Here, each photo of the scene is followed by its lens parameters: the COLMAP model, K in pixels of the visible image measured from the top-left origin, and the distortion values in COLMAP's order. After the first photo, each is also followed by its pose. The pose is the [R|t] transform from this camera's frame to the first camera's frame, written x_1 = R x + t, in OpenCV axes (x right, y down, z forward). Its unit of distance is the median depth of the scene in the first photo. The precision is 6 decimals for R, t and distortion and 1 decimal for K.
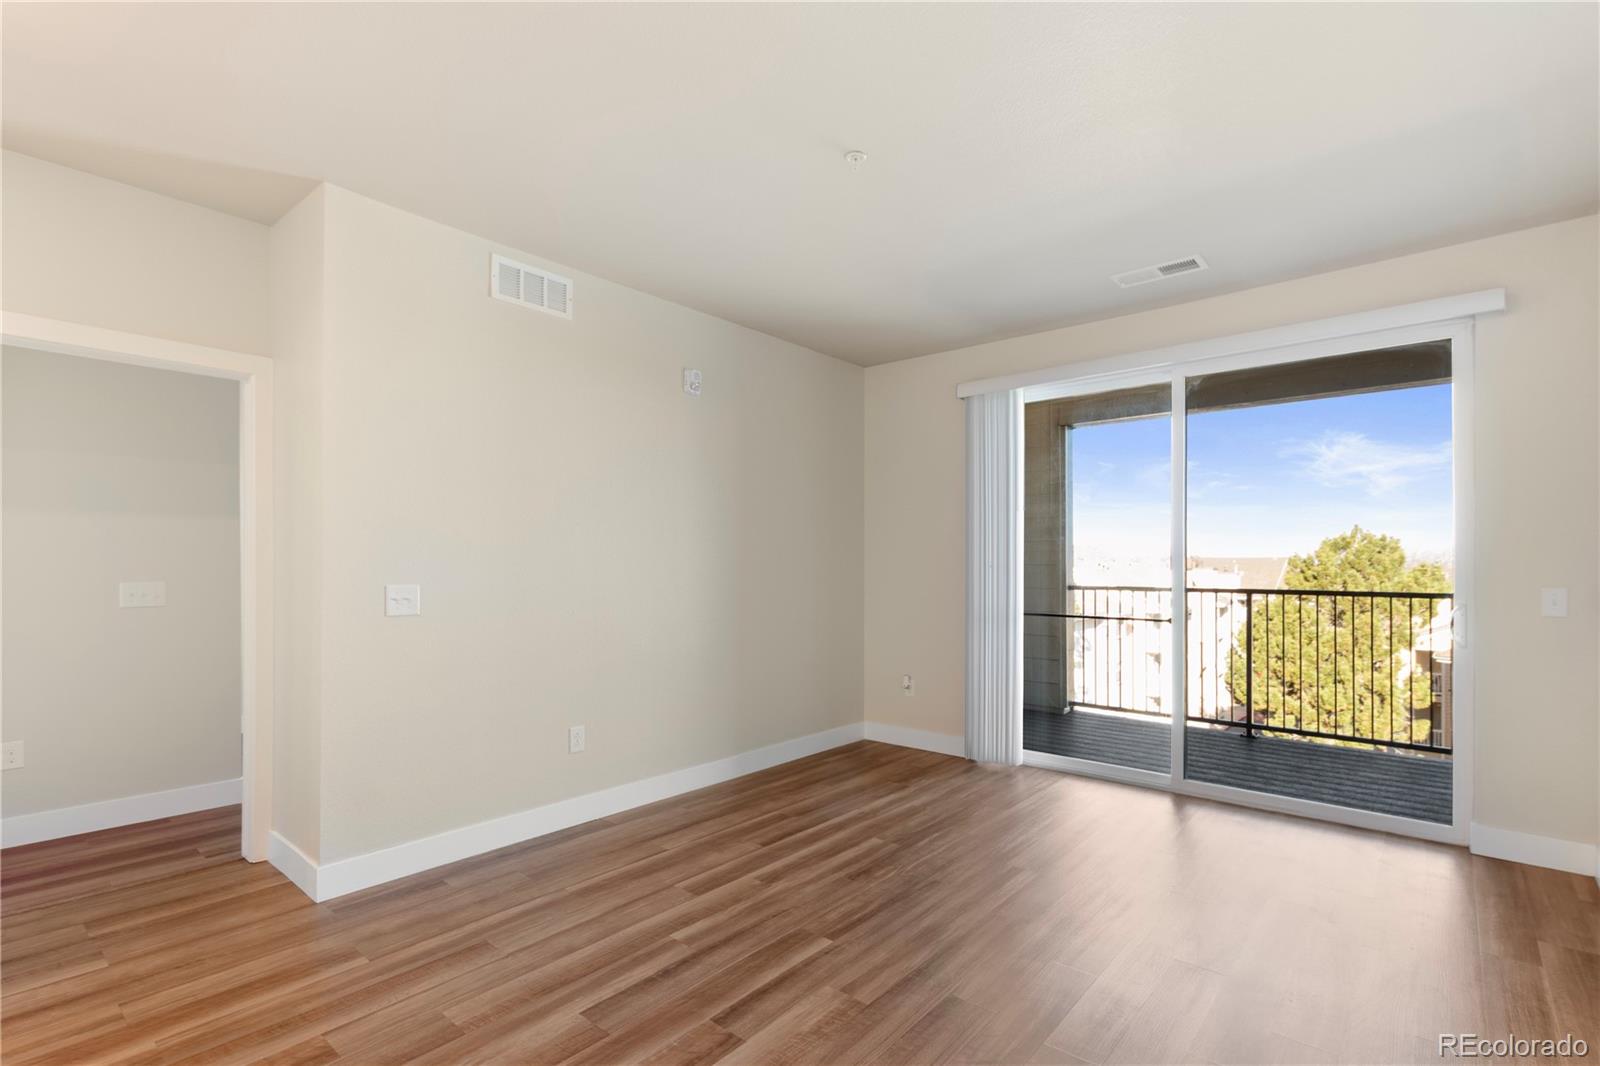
lens RADIAL K [[738.3, 0, 829.8], [0, 738.3, 563.1], [0, 0, 1]] dist [0.006298, -0.002254]
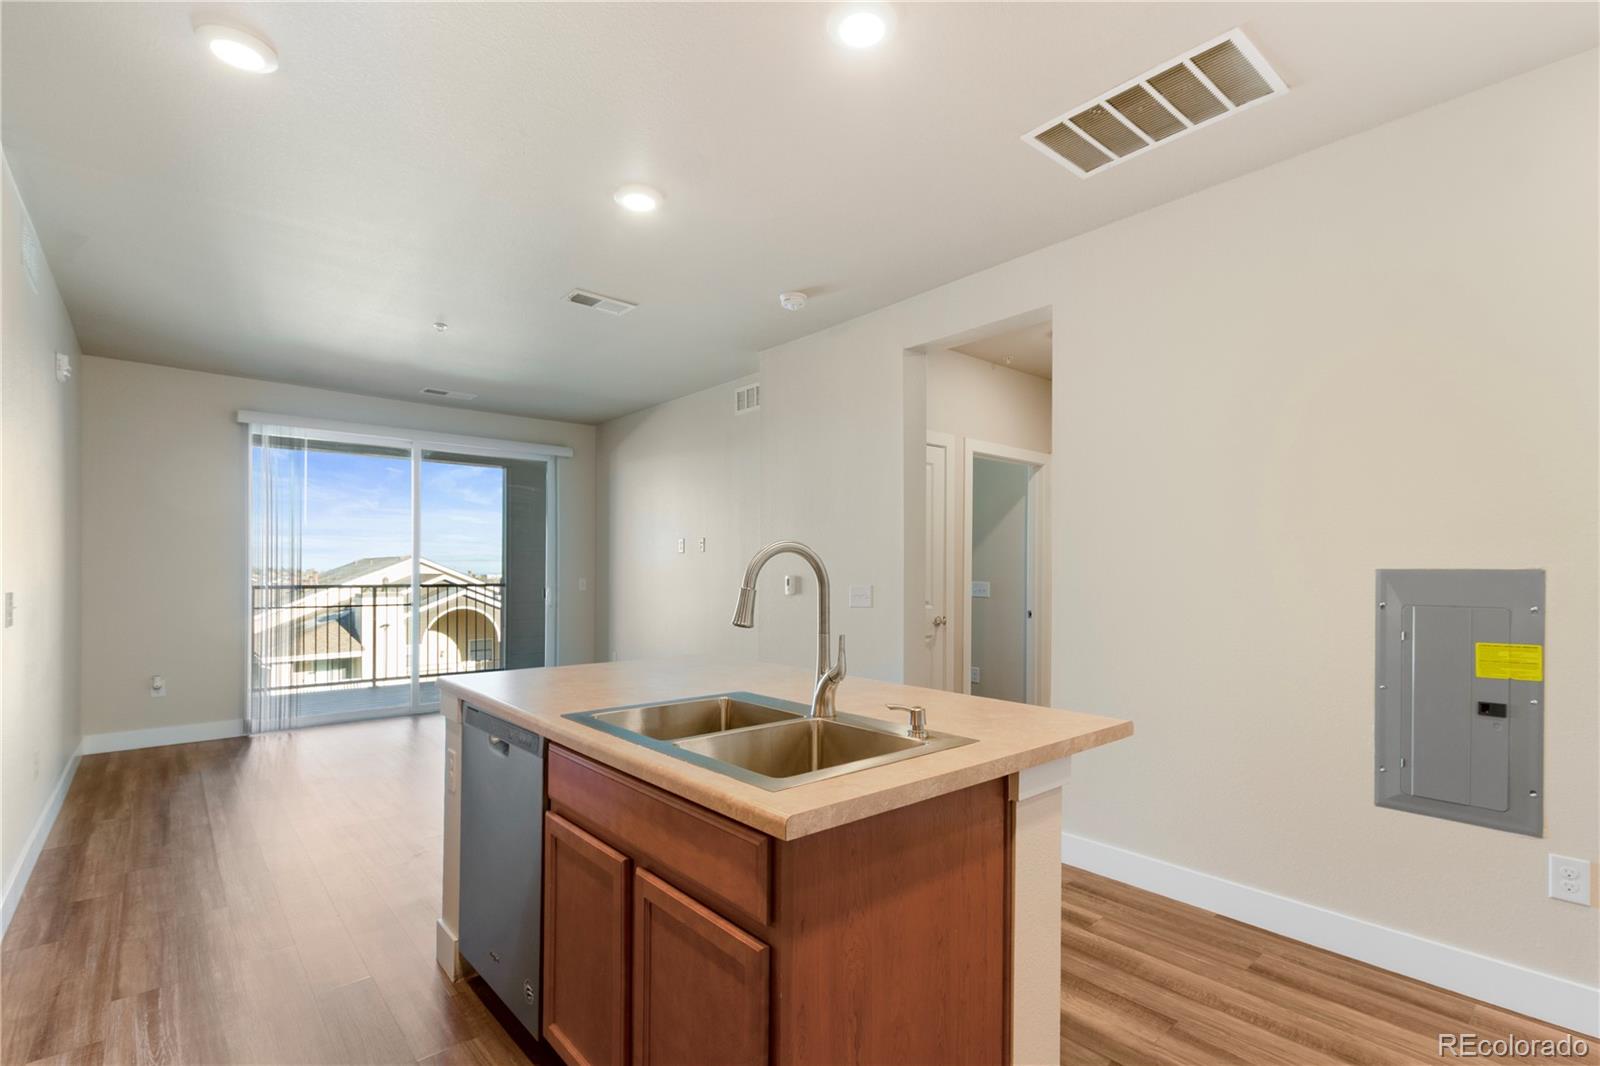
lens RADIAL K [[738.3, 0, 794.6], [0, 738.3, 559.1], [0, 0, 1]] dist [0.006298, -0.002254]
pose [[0.179244, 0.013699, 0.983709, -1.086861], [-0.008293, 0.999889, -0.012413, -0.005913], [-0.983770, -0.005933, 0.179337, -0.066898]]
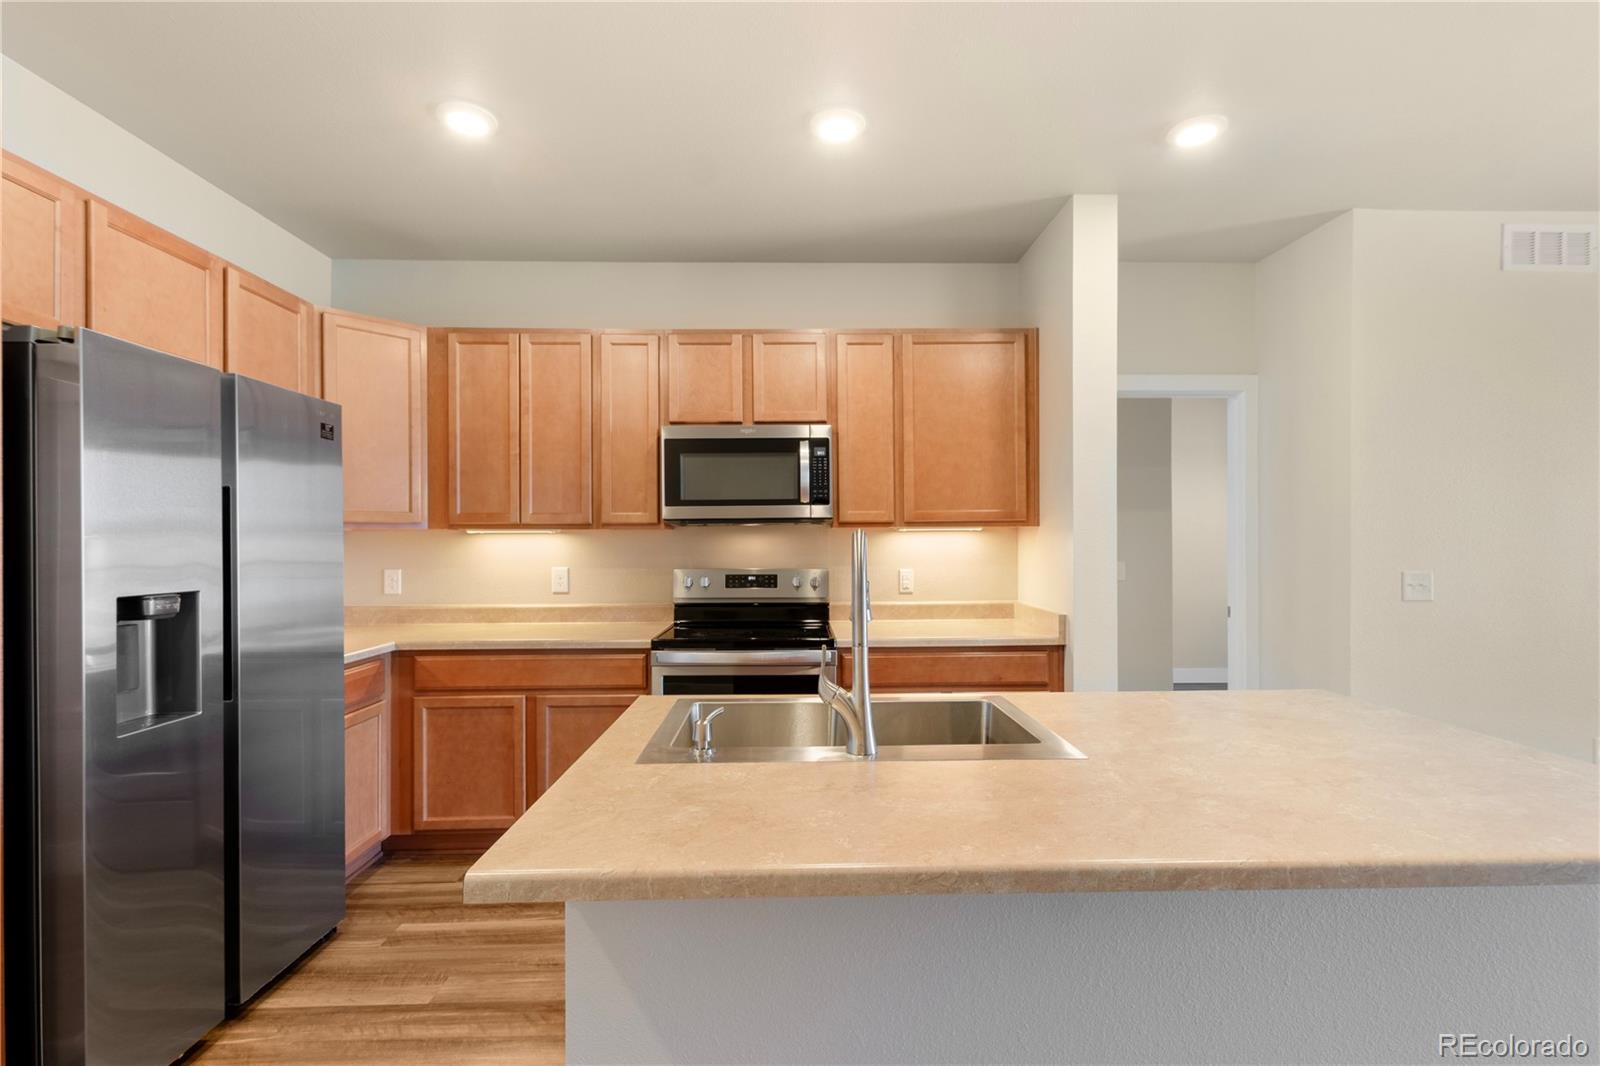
lens RADIAL K [[738.3, 0, 806.0], [0, 738.3, 534.3], [0, 0, 1]] dist [0.006298, -0.002254]
pose [[0.648555, -0.011812, -0.761076, -0.284481], [0.008809, 0.999929, -0.008013, -0.017867], [0.761116, -0.001507, 0.648614, -0.270744]]
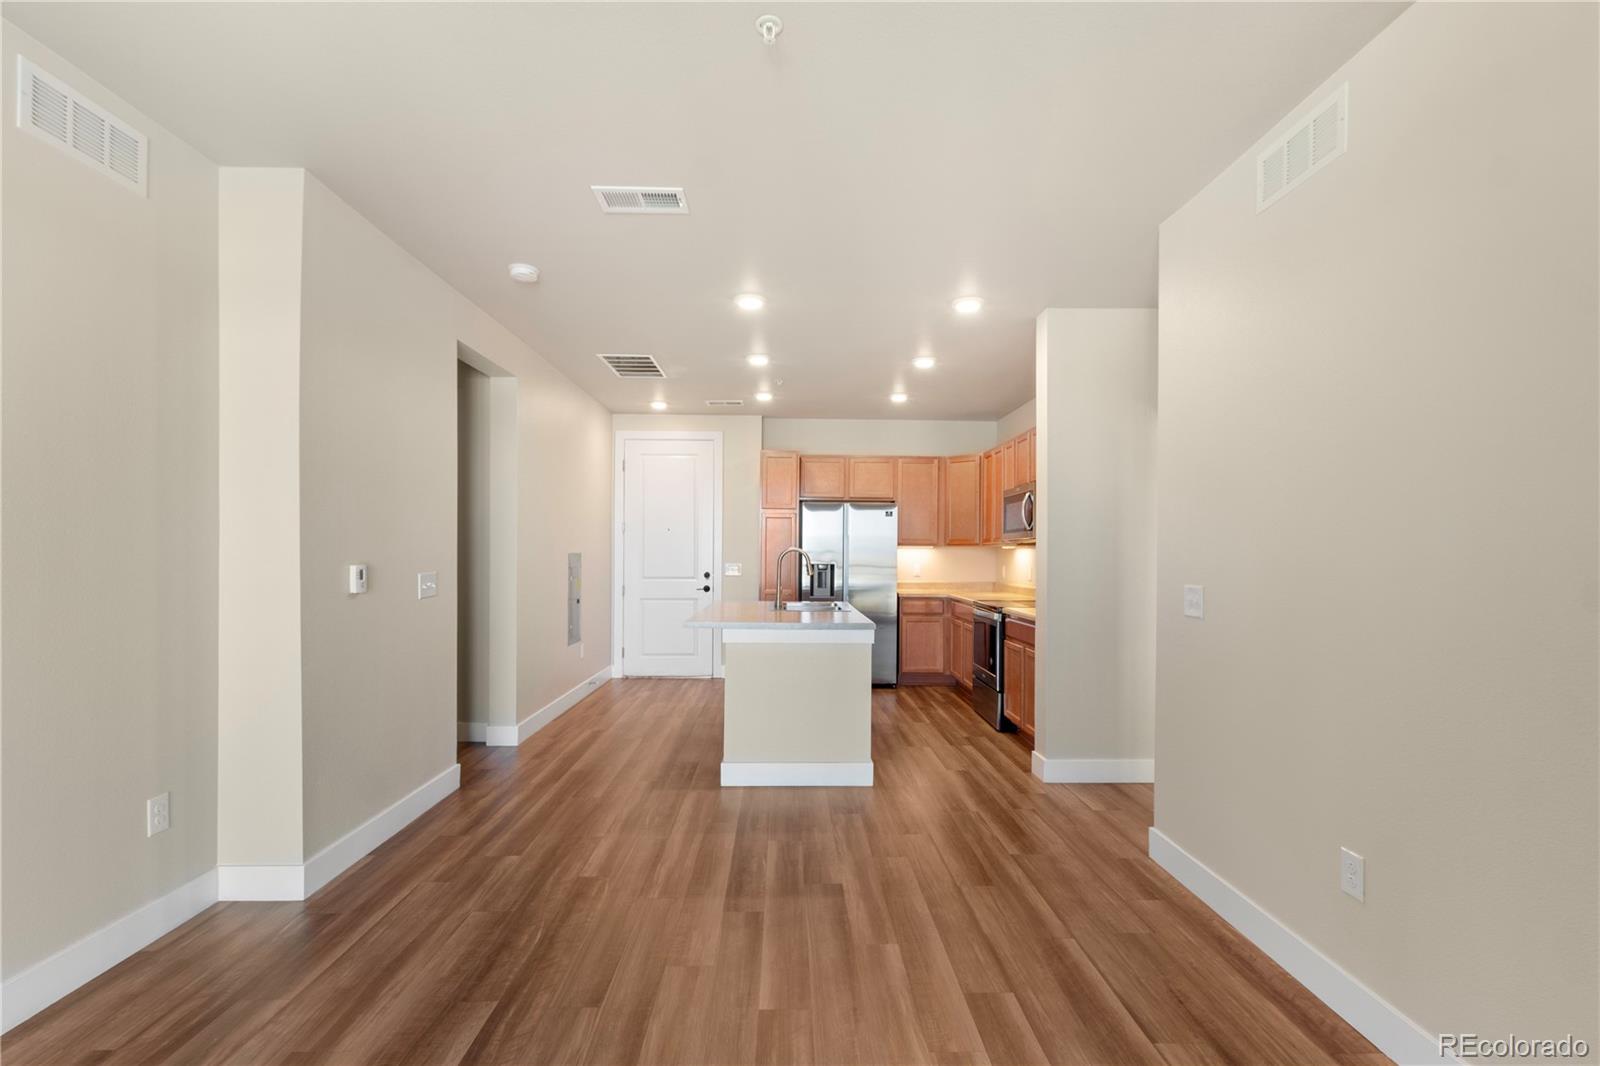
lens RADIAL K [[738.3, 0, 800.8], [0, 738.3, 555.6], [0, 0, 1]] dist [0.006298, -0.002254]
pose [[-0.768873, -0.006152, -0.639372, 0.363554], [-0.006687, 0.999976, -0.001580, -0.004395], [0.639367, 0.003061, -0.768896, 1.193547]]
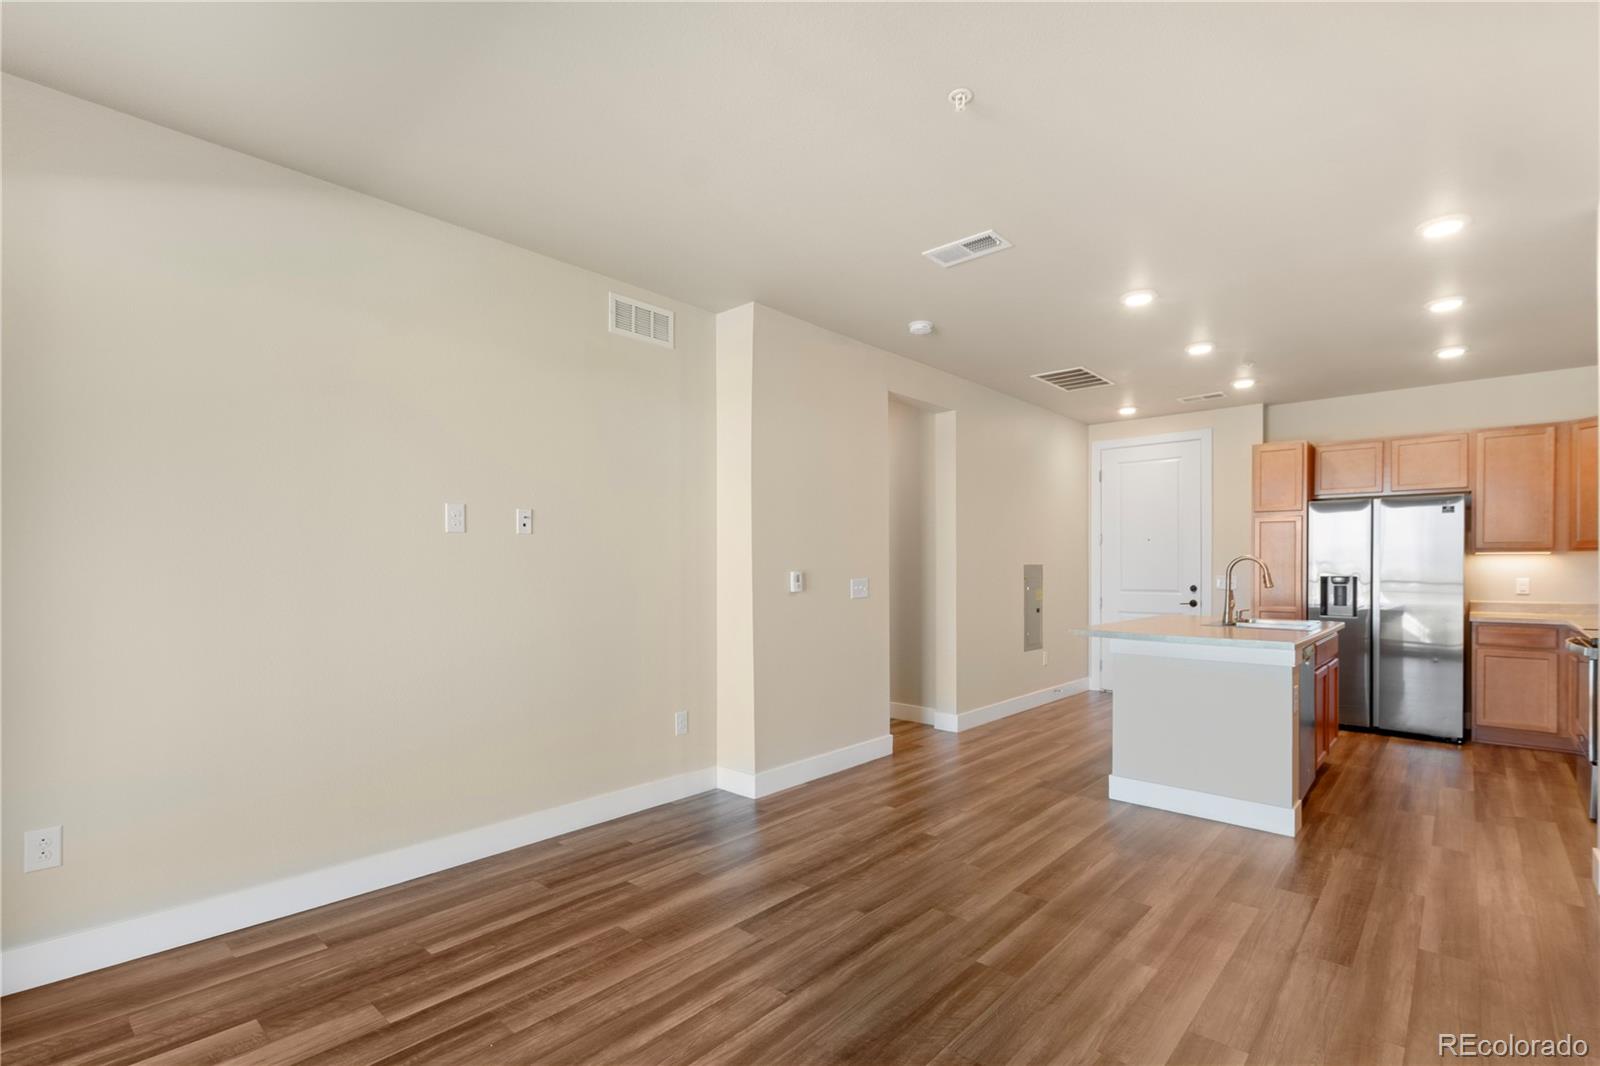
lens RADIAL K [[738.3, 0, 792.1], [0, 738.3, 571.2], [0, 0, 1]] dist [0.006298, -0.002254]
pose [[-0.997452, -0.004790, 0.071174, 0.125011], [-0.004640, 0.999987, 0.002278, 0.005277], [-0.071184, 0.001942, -0.997461, 1.397844]]
